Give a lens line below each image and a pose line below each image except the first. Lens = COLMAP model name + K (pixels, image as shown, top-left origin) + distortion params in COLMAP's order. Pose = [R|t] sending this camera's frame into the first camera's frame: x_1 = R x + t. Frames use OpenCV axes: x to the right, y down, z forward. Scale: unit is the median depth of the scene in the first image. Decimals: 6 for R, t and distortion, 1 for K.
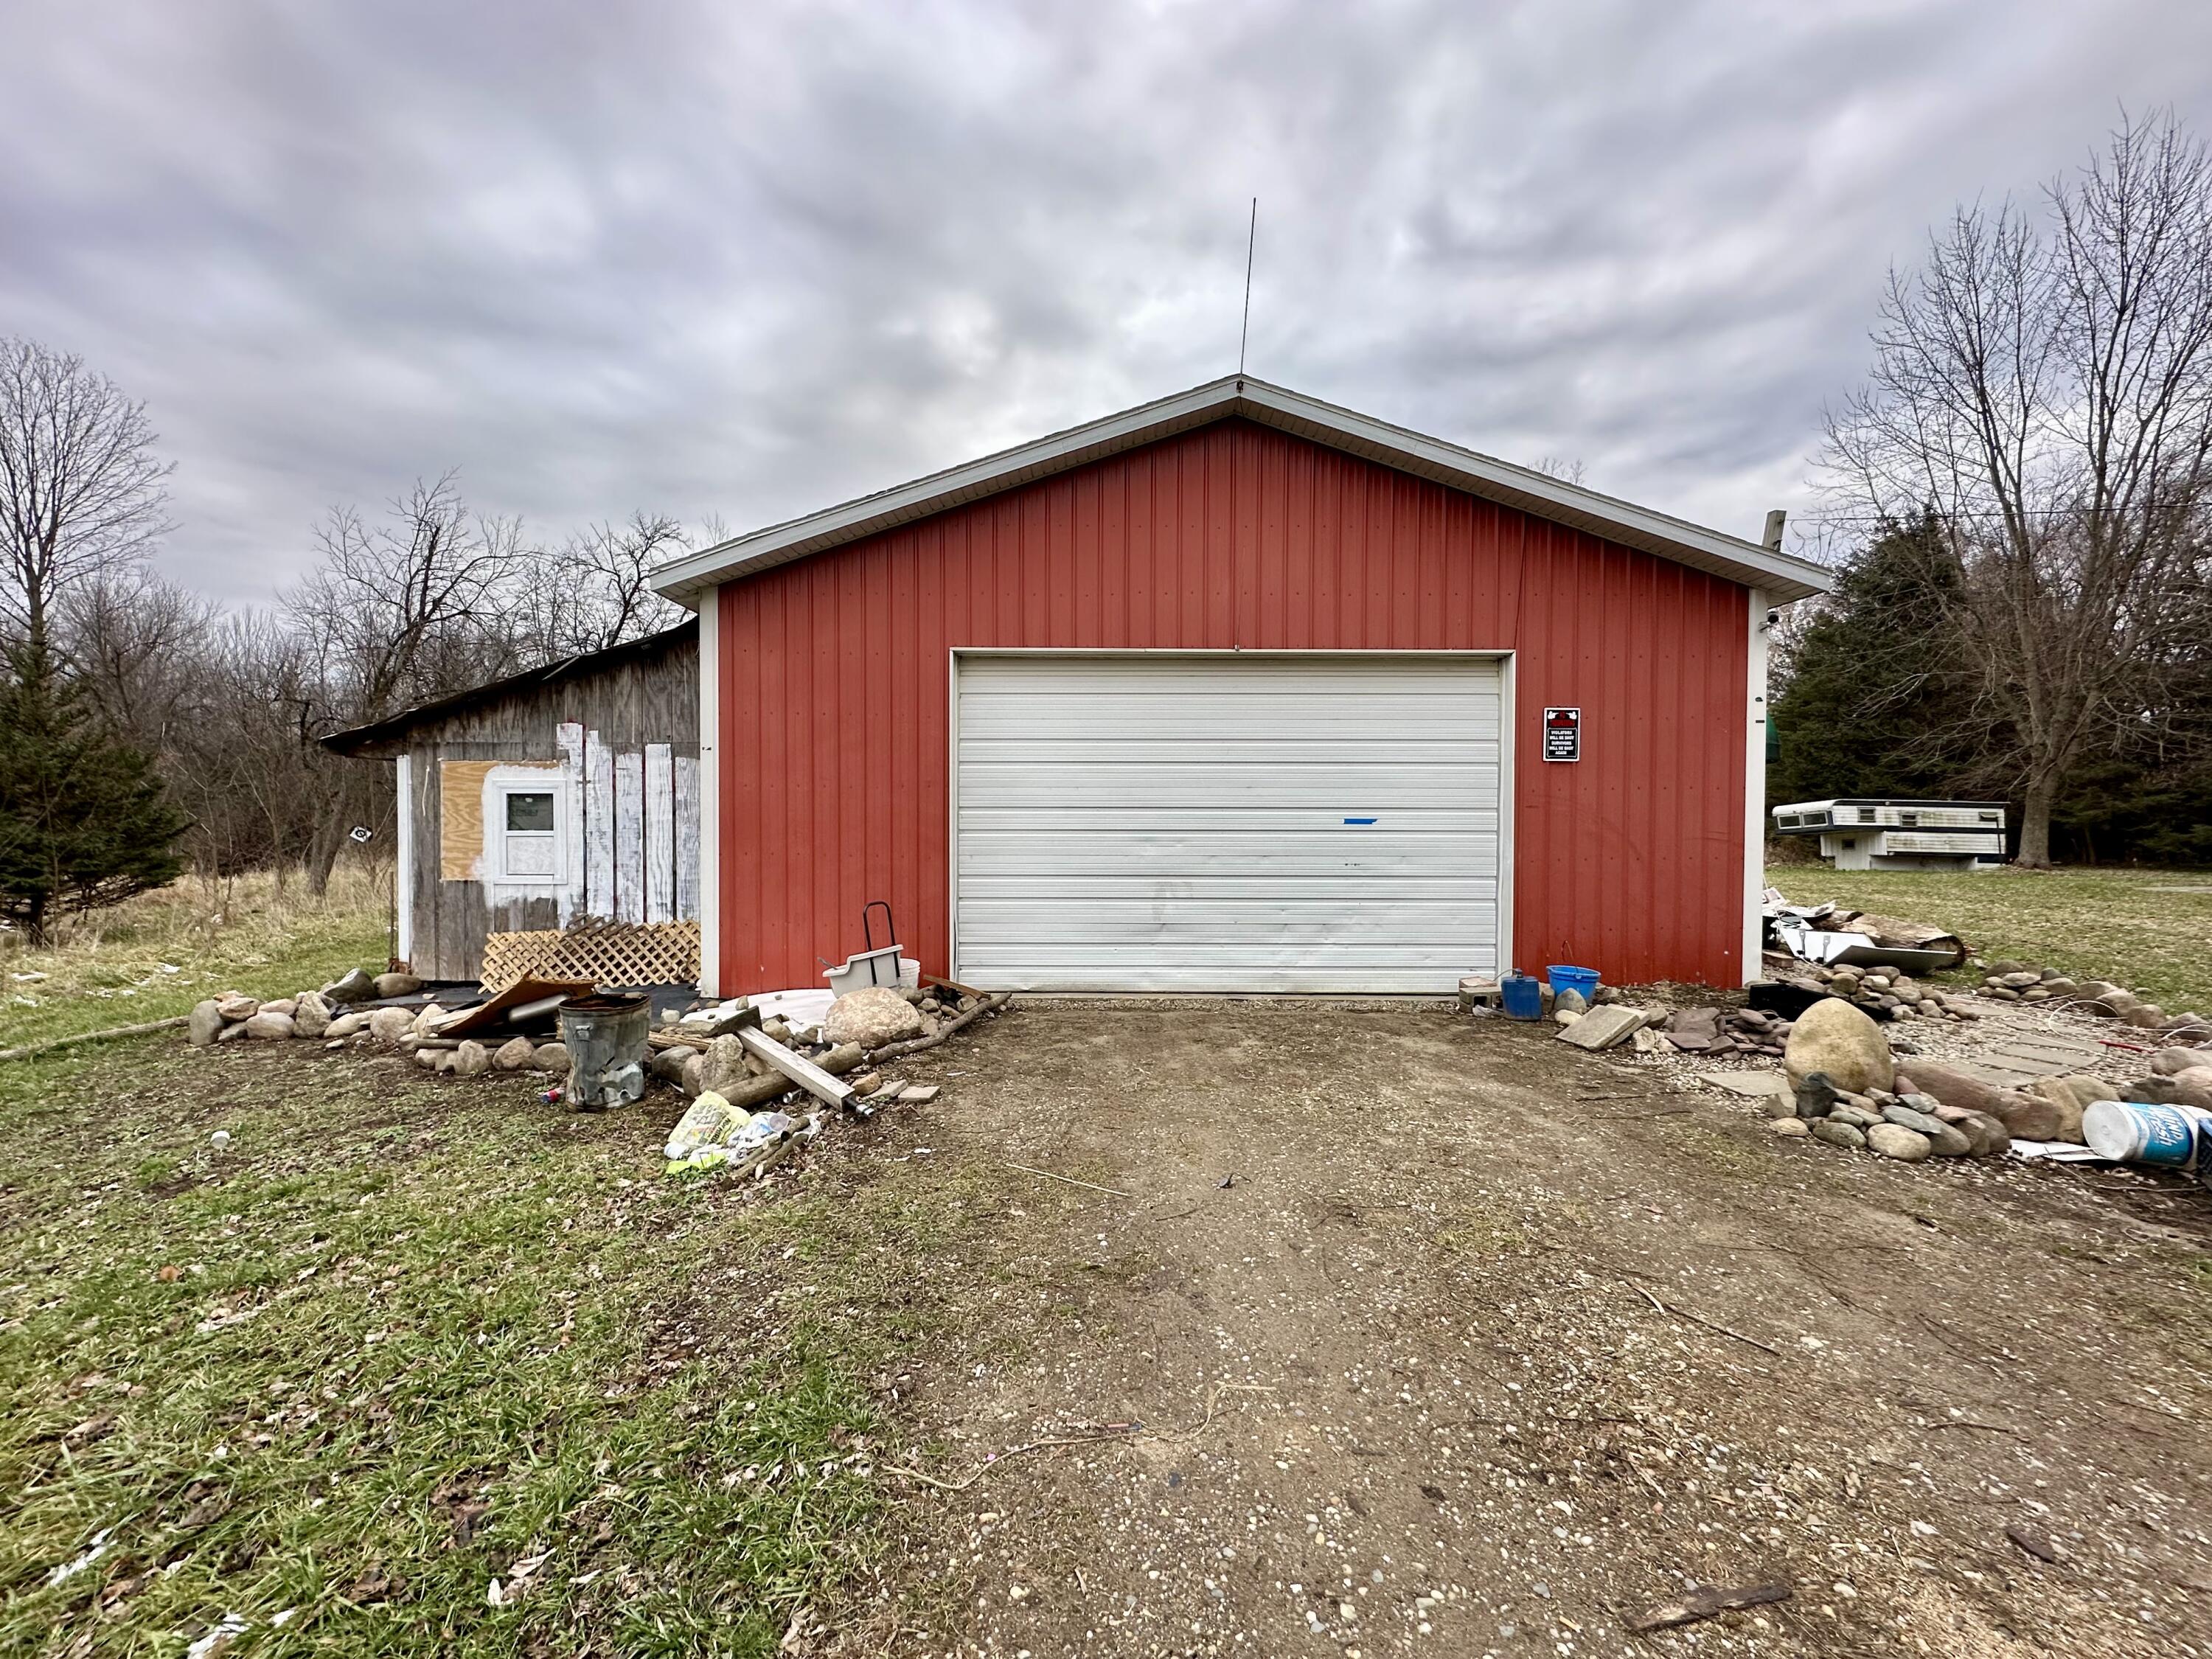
lens RADIAL K [[875.0, 0, 1097.6], [0, 875.0, 829.6], [0, 0, 1]] dist [0.000386, -0.000469]
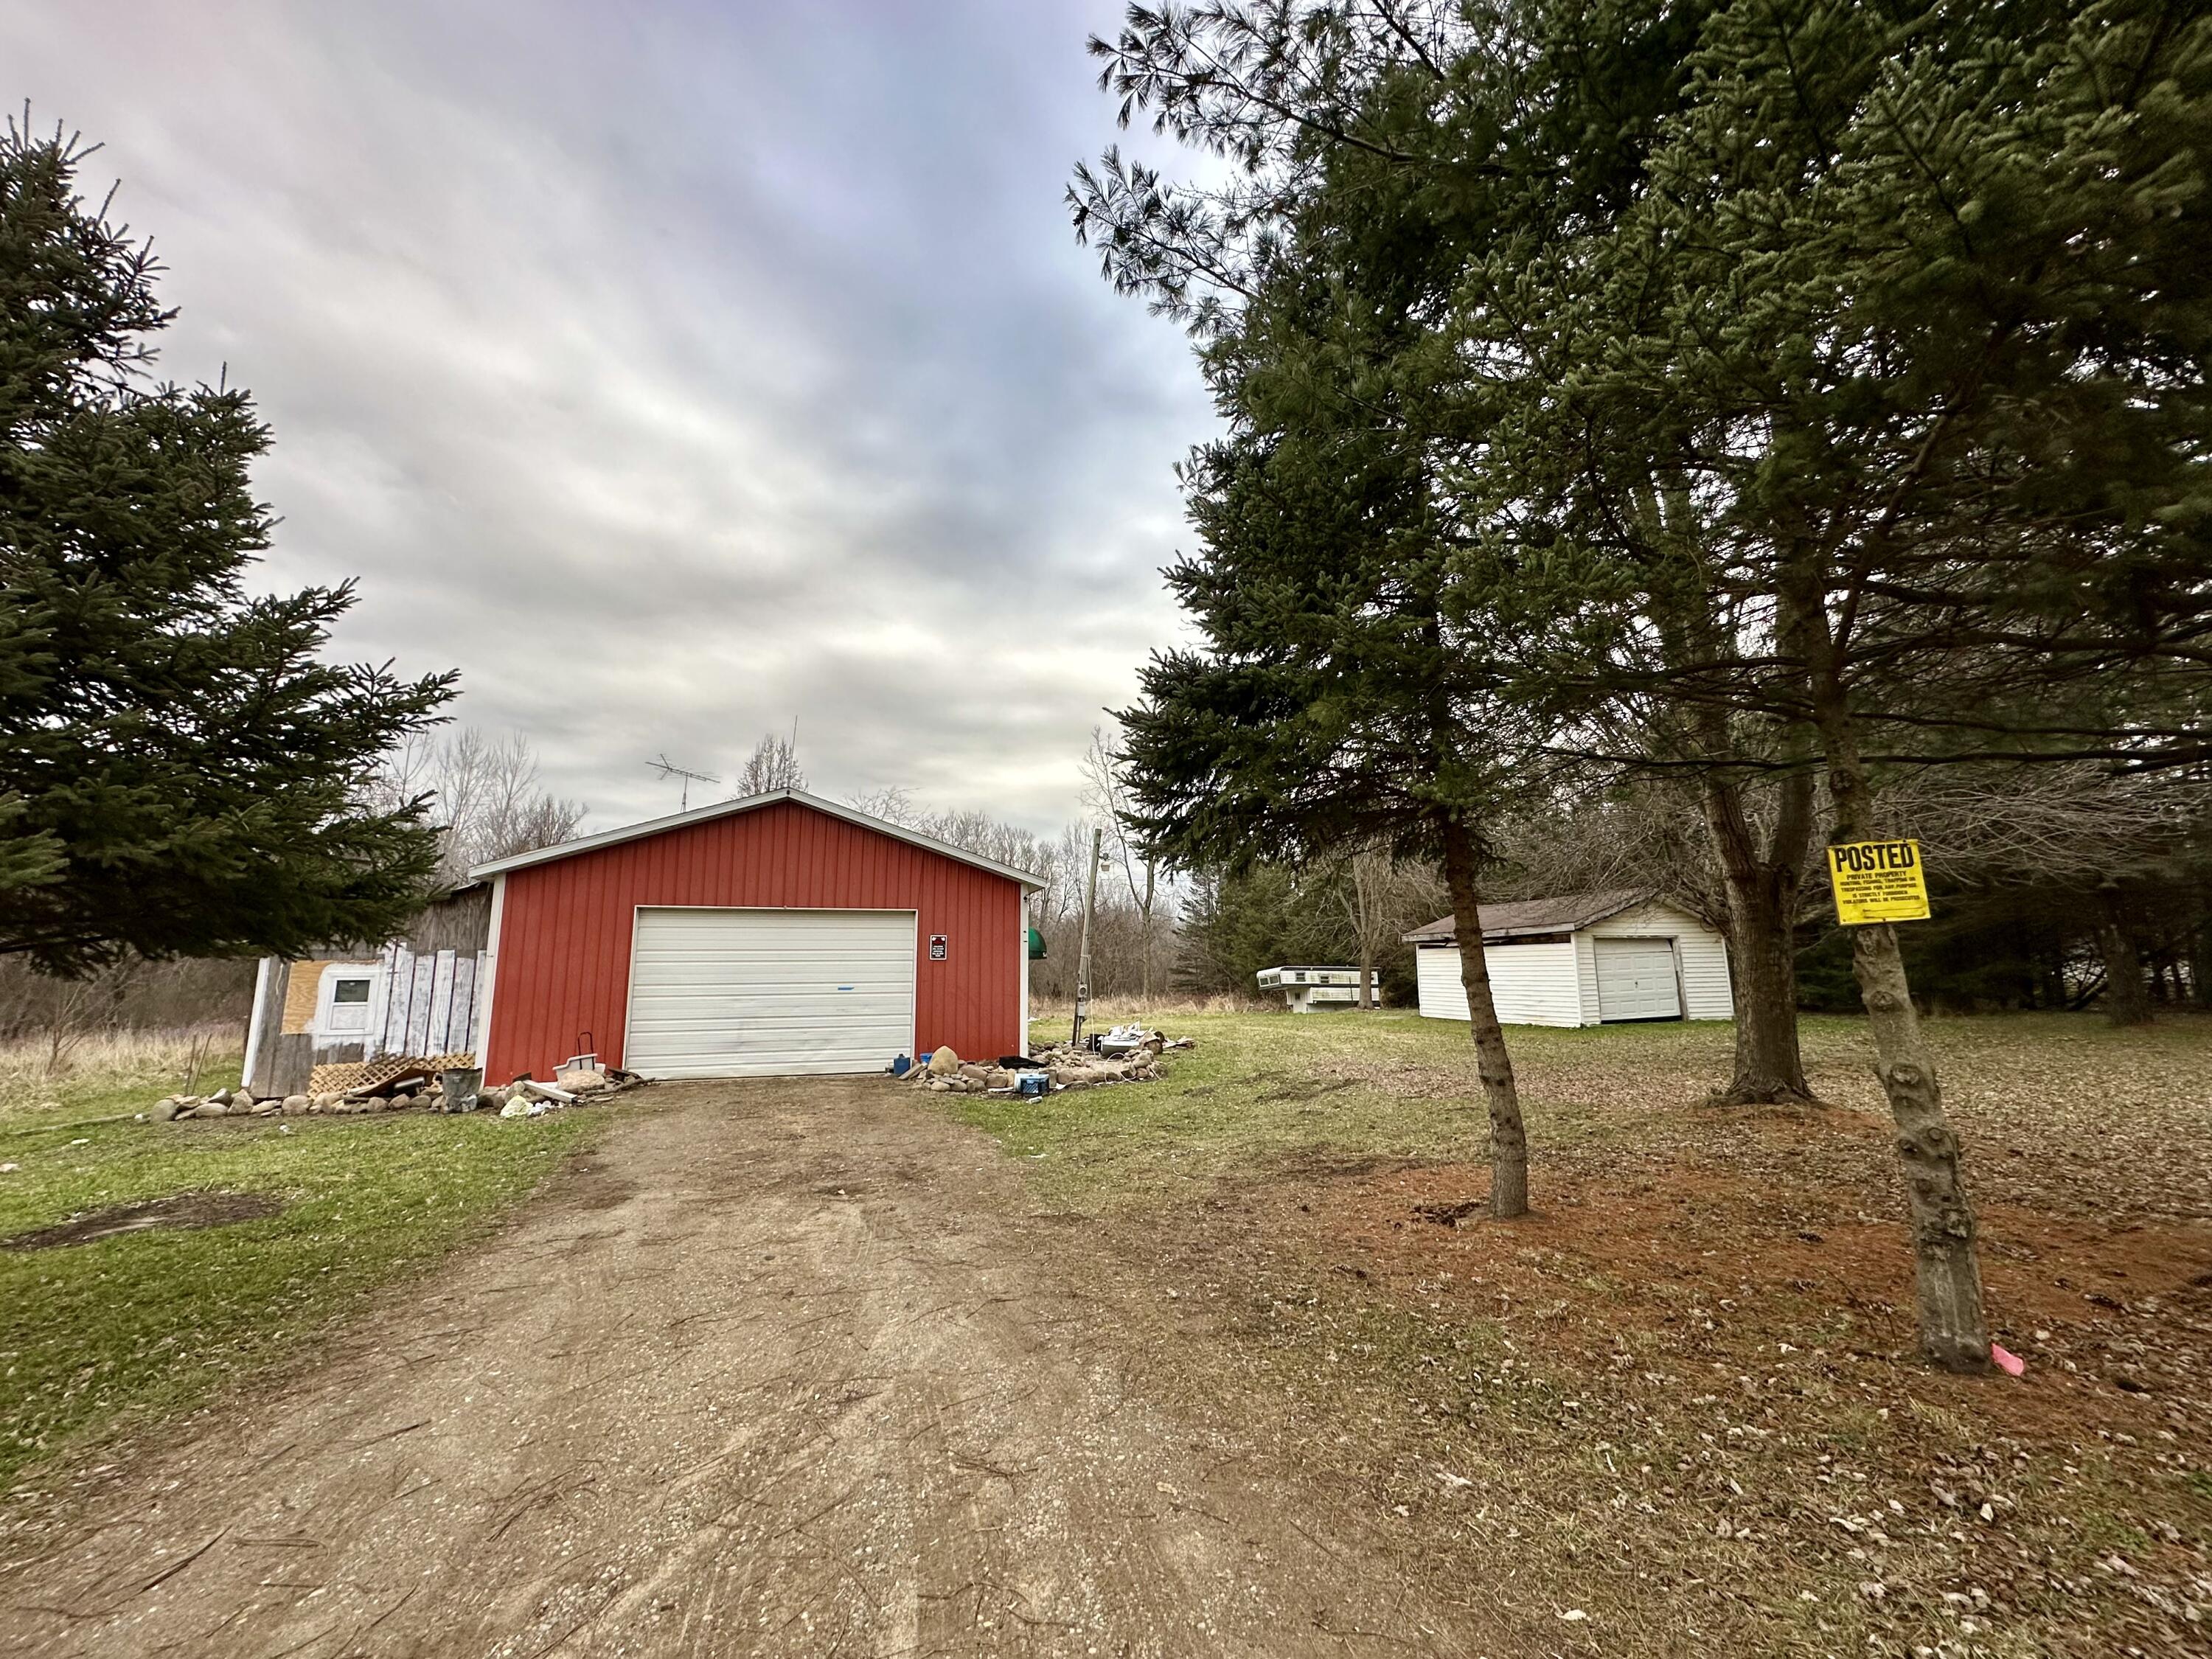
lens RADIAL K [[875.0, 0, 1105.5], [0, 875.0, 830.4], [0, 0, 1]] dist [0.000386, -0.000469]
pose [[0.951328, 0.038478, 0.305769, 0.208317], [0.018423, 0.983300, -0.181056, 0.007559], [-0.307629, 0.177877, 0.934732, -1.087087]]
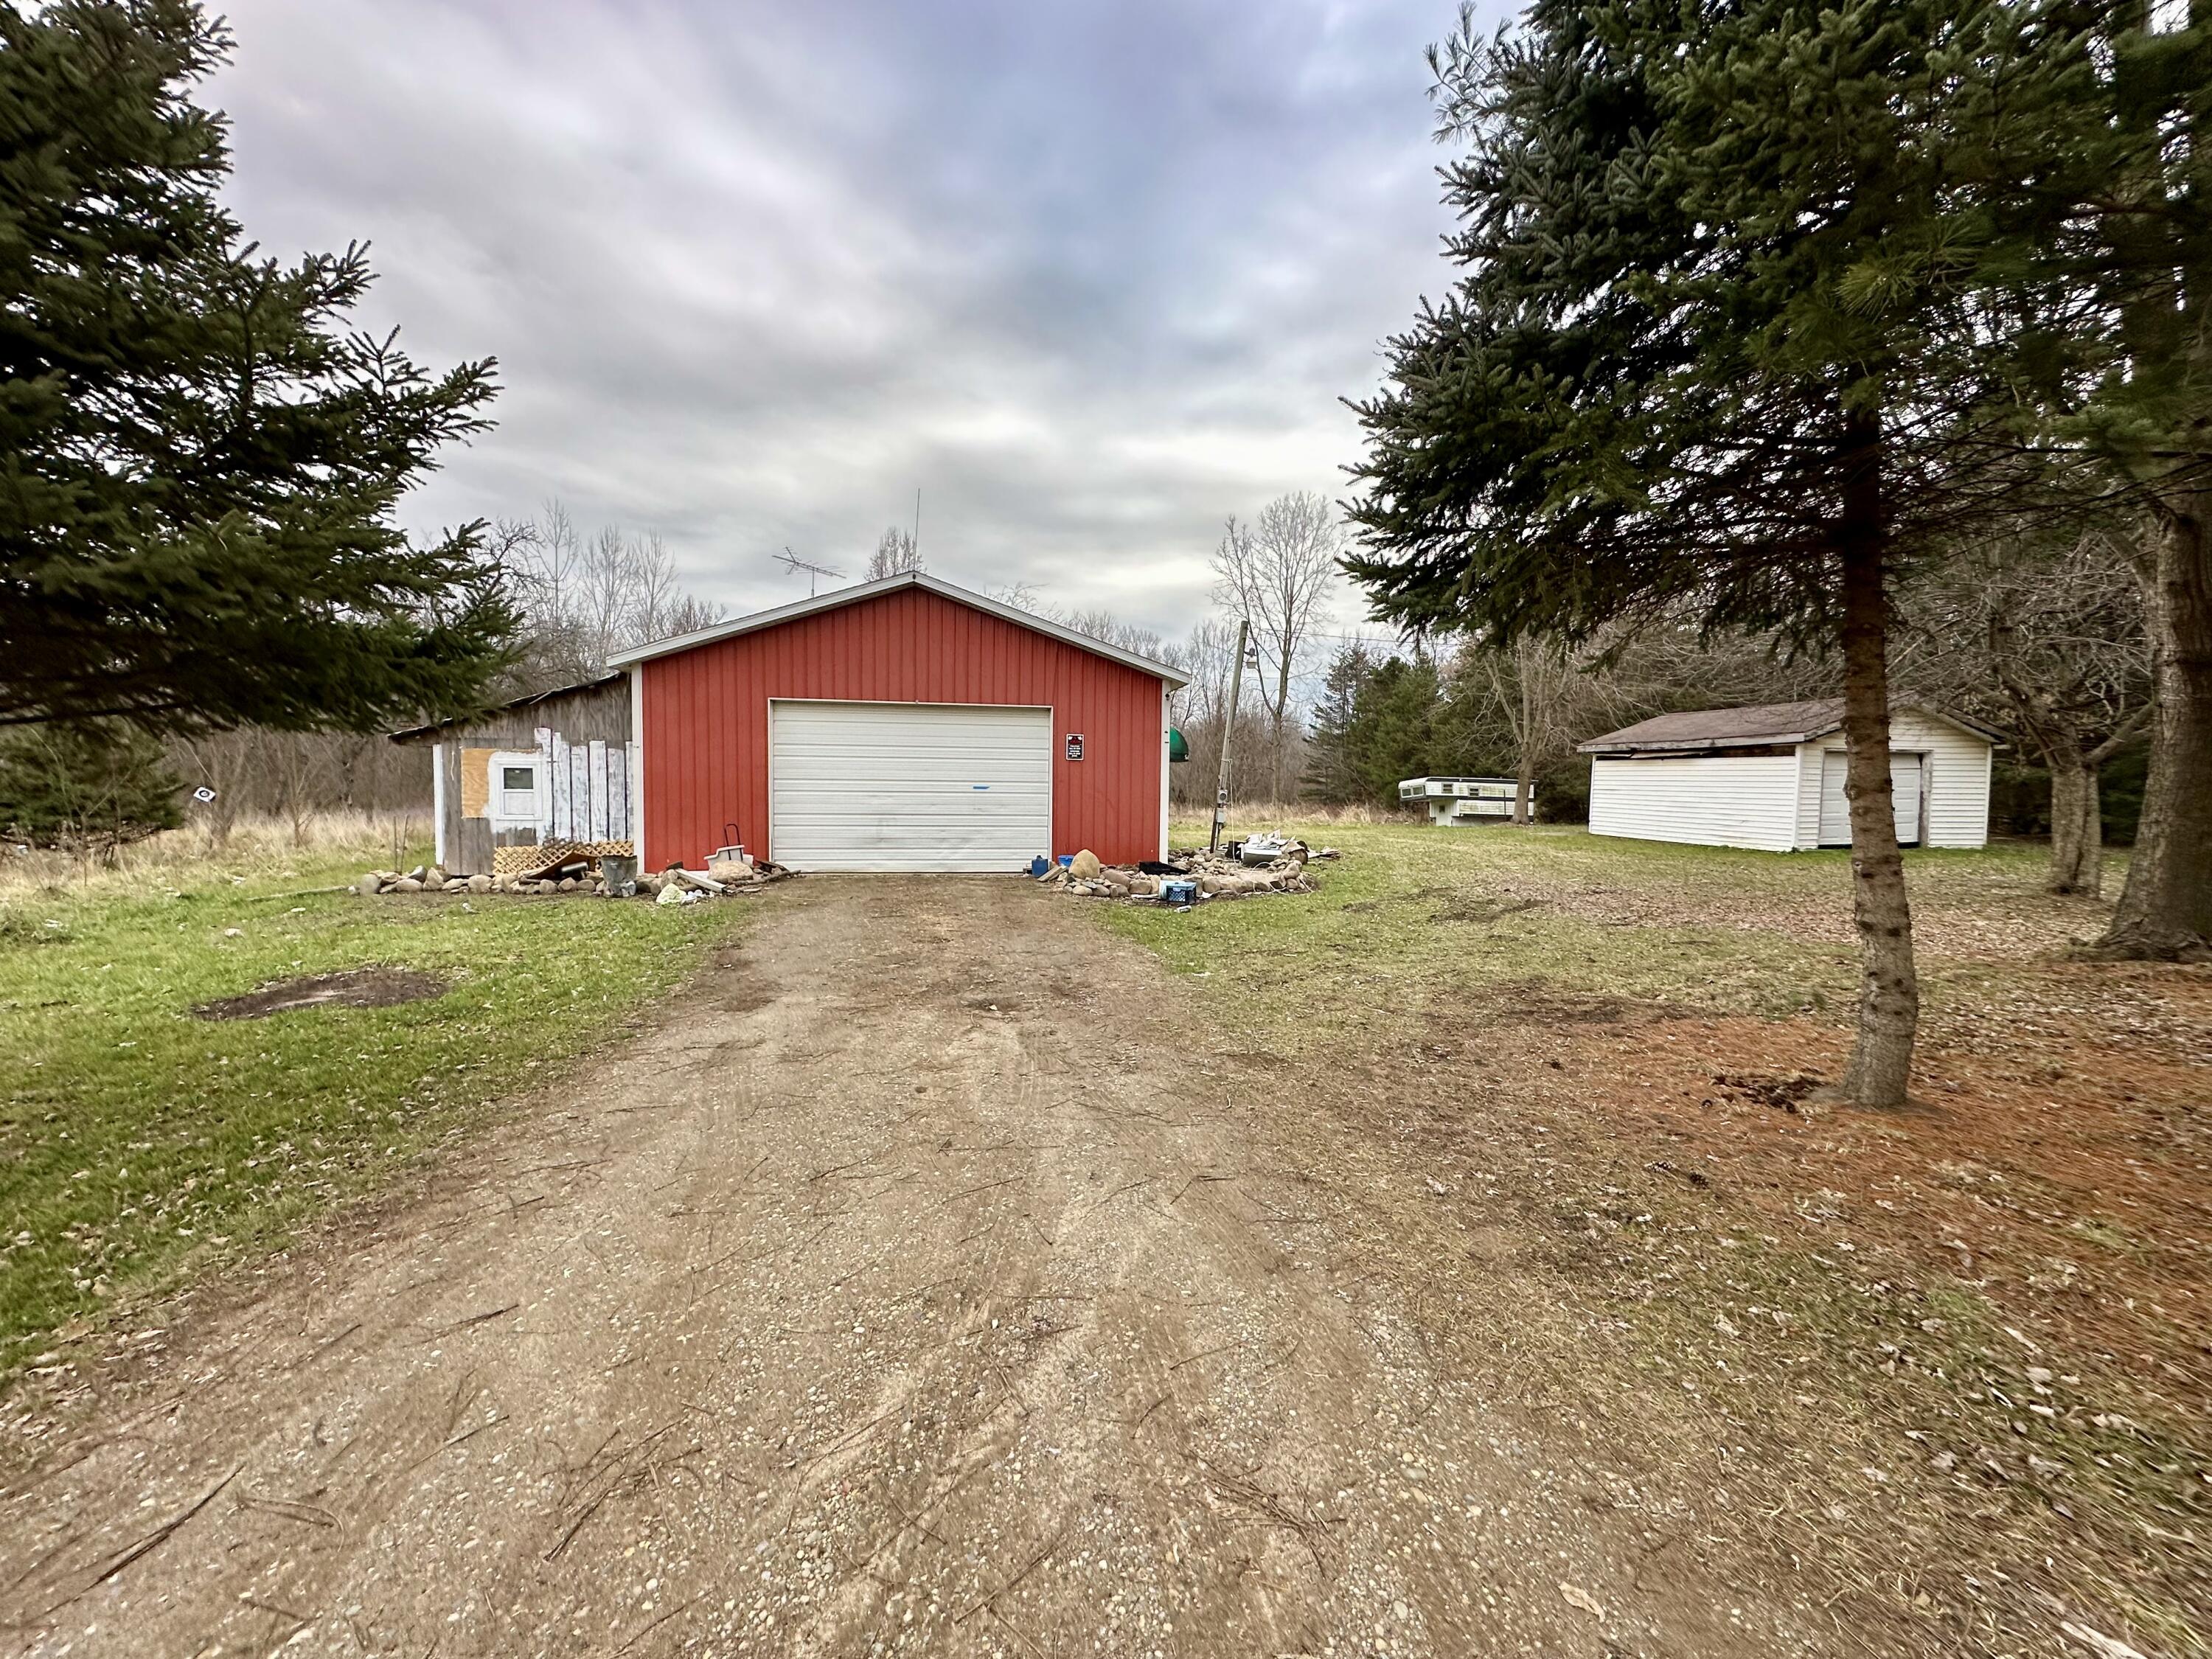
lens RADIAL K [[875.0, 0, 1104.4], [0, 875.0, 829.2], [0, 0, 1]] dist [0.000386, -0.000469]
pose [[0.984704, 0.000795, 0.174232, 0.200769], [-0.007041, 0.999354, 0.035233, 0.011189], [-0.174091, -0.035921, 0.984074, -0.930433]]
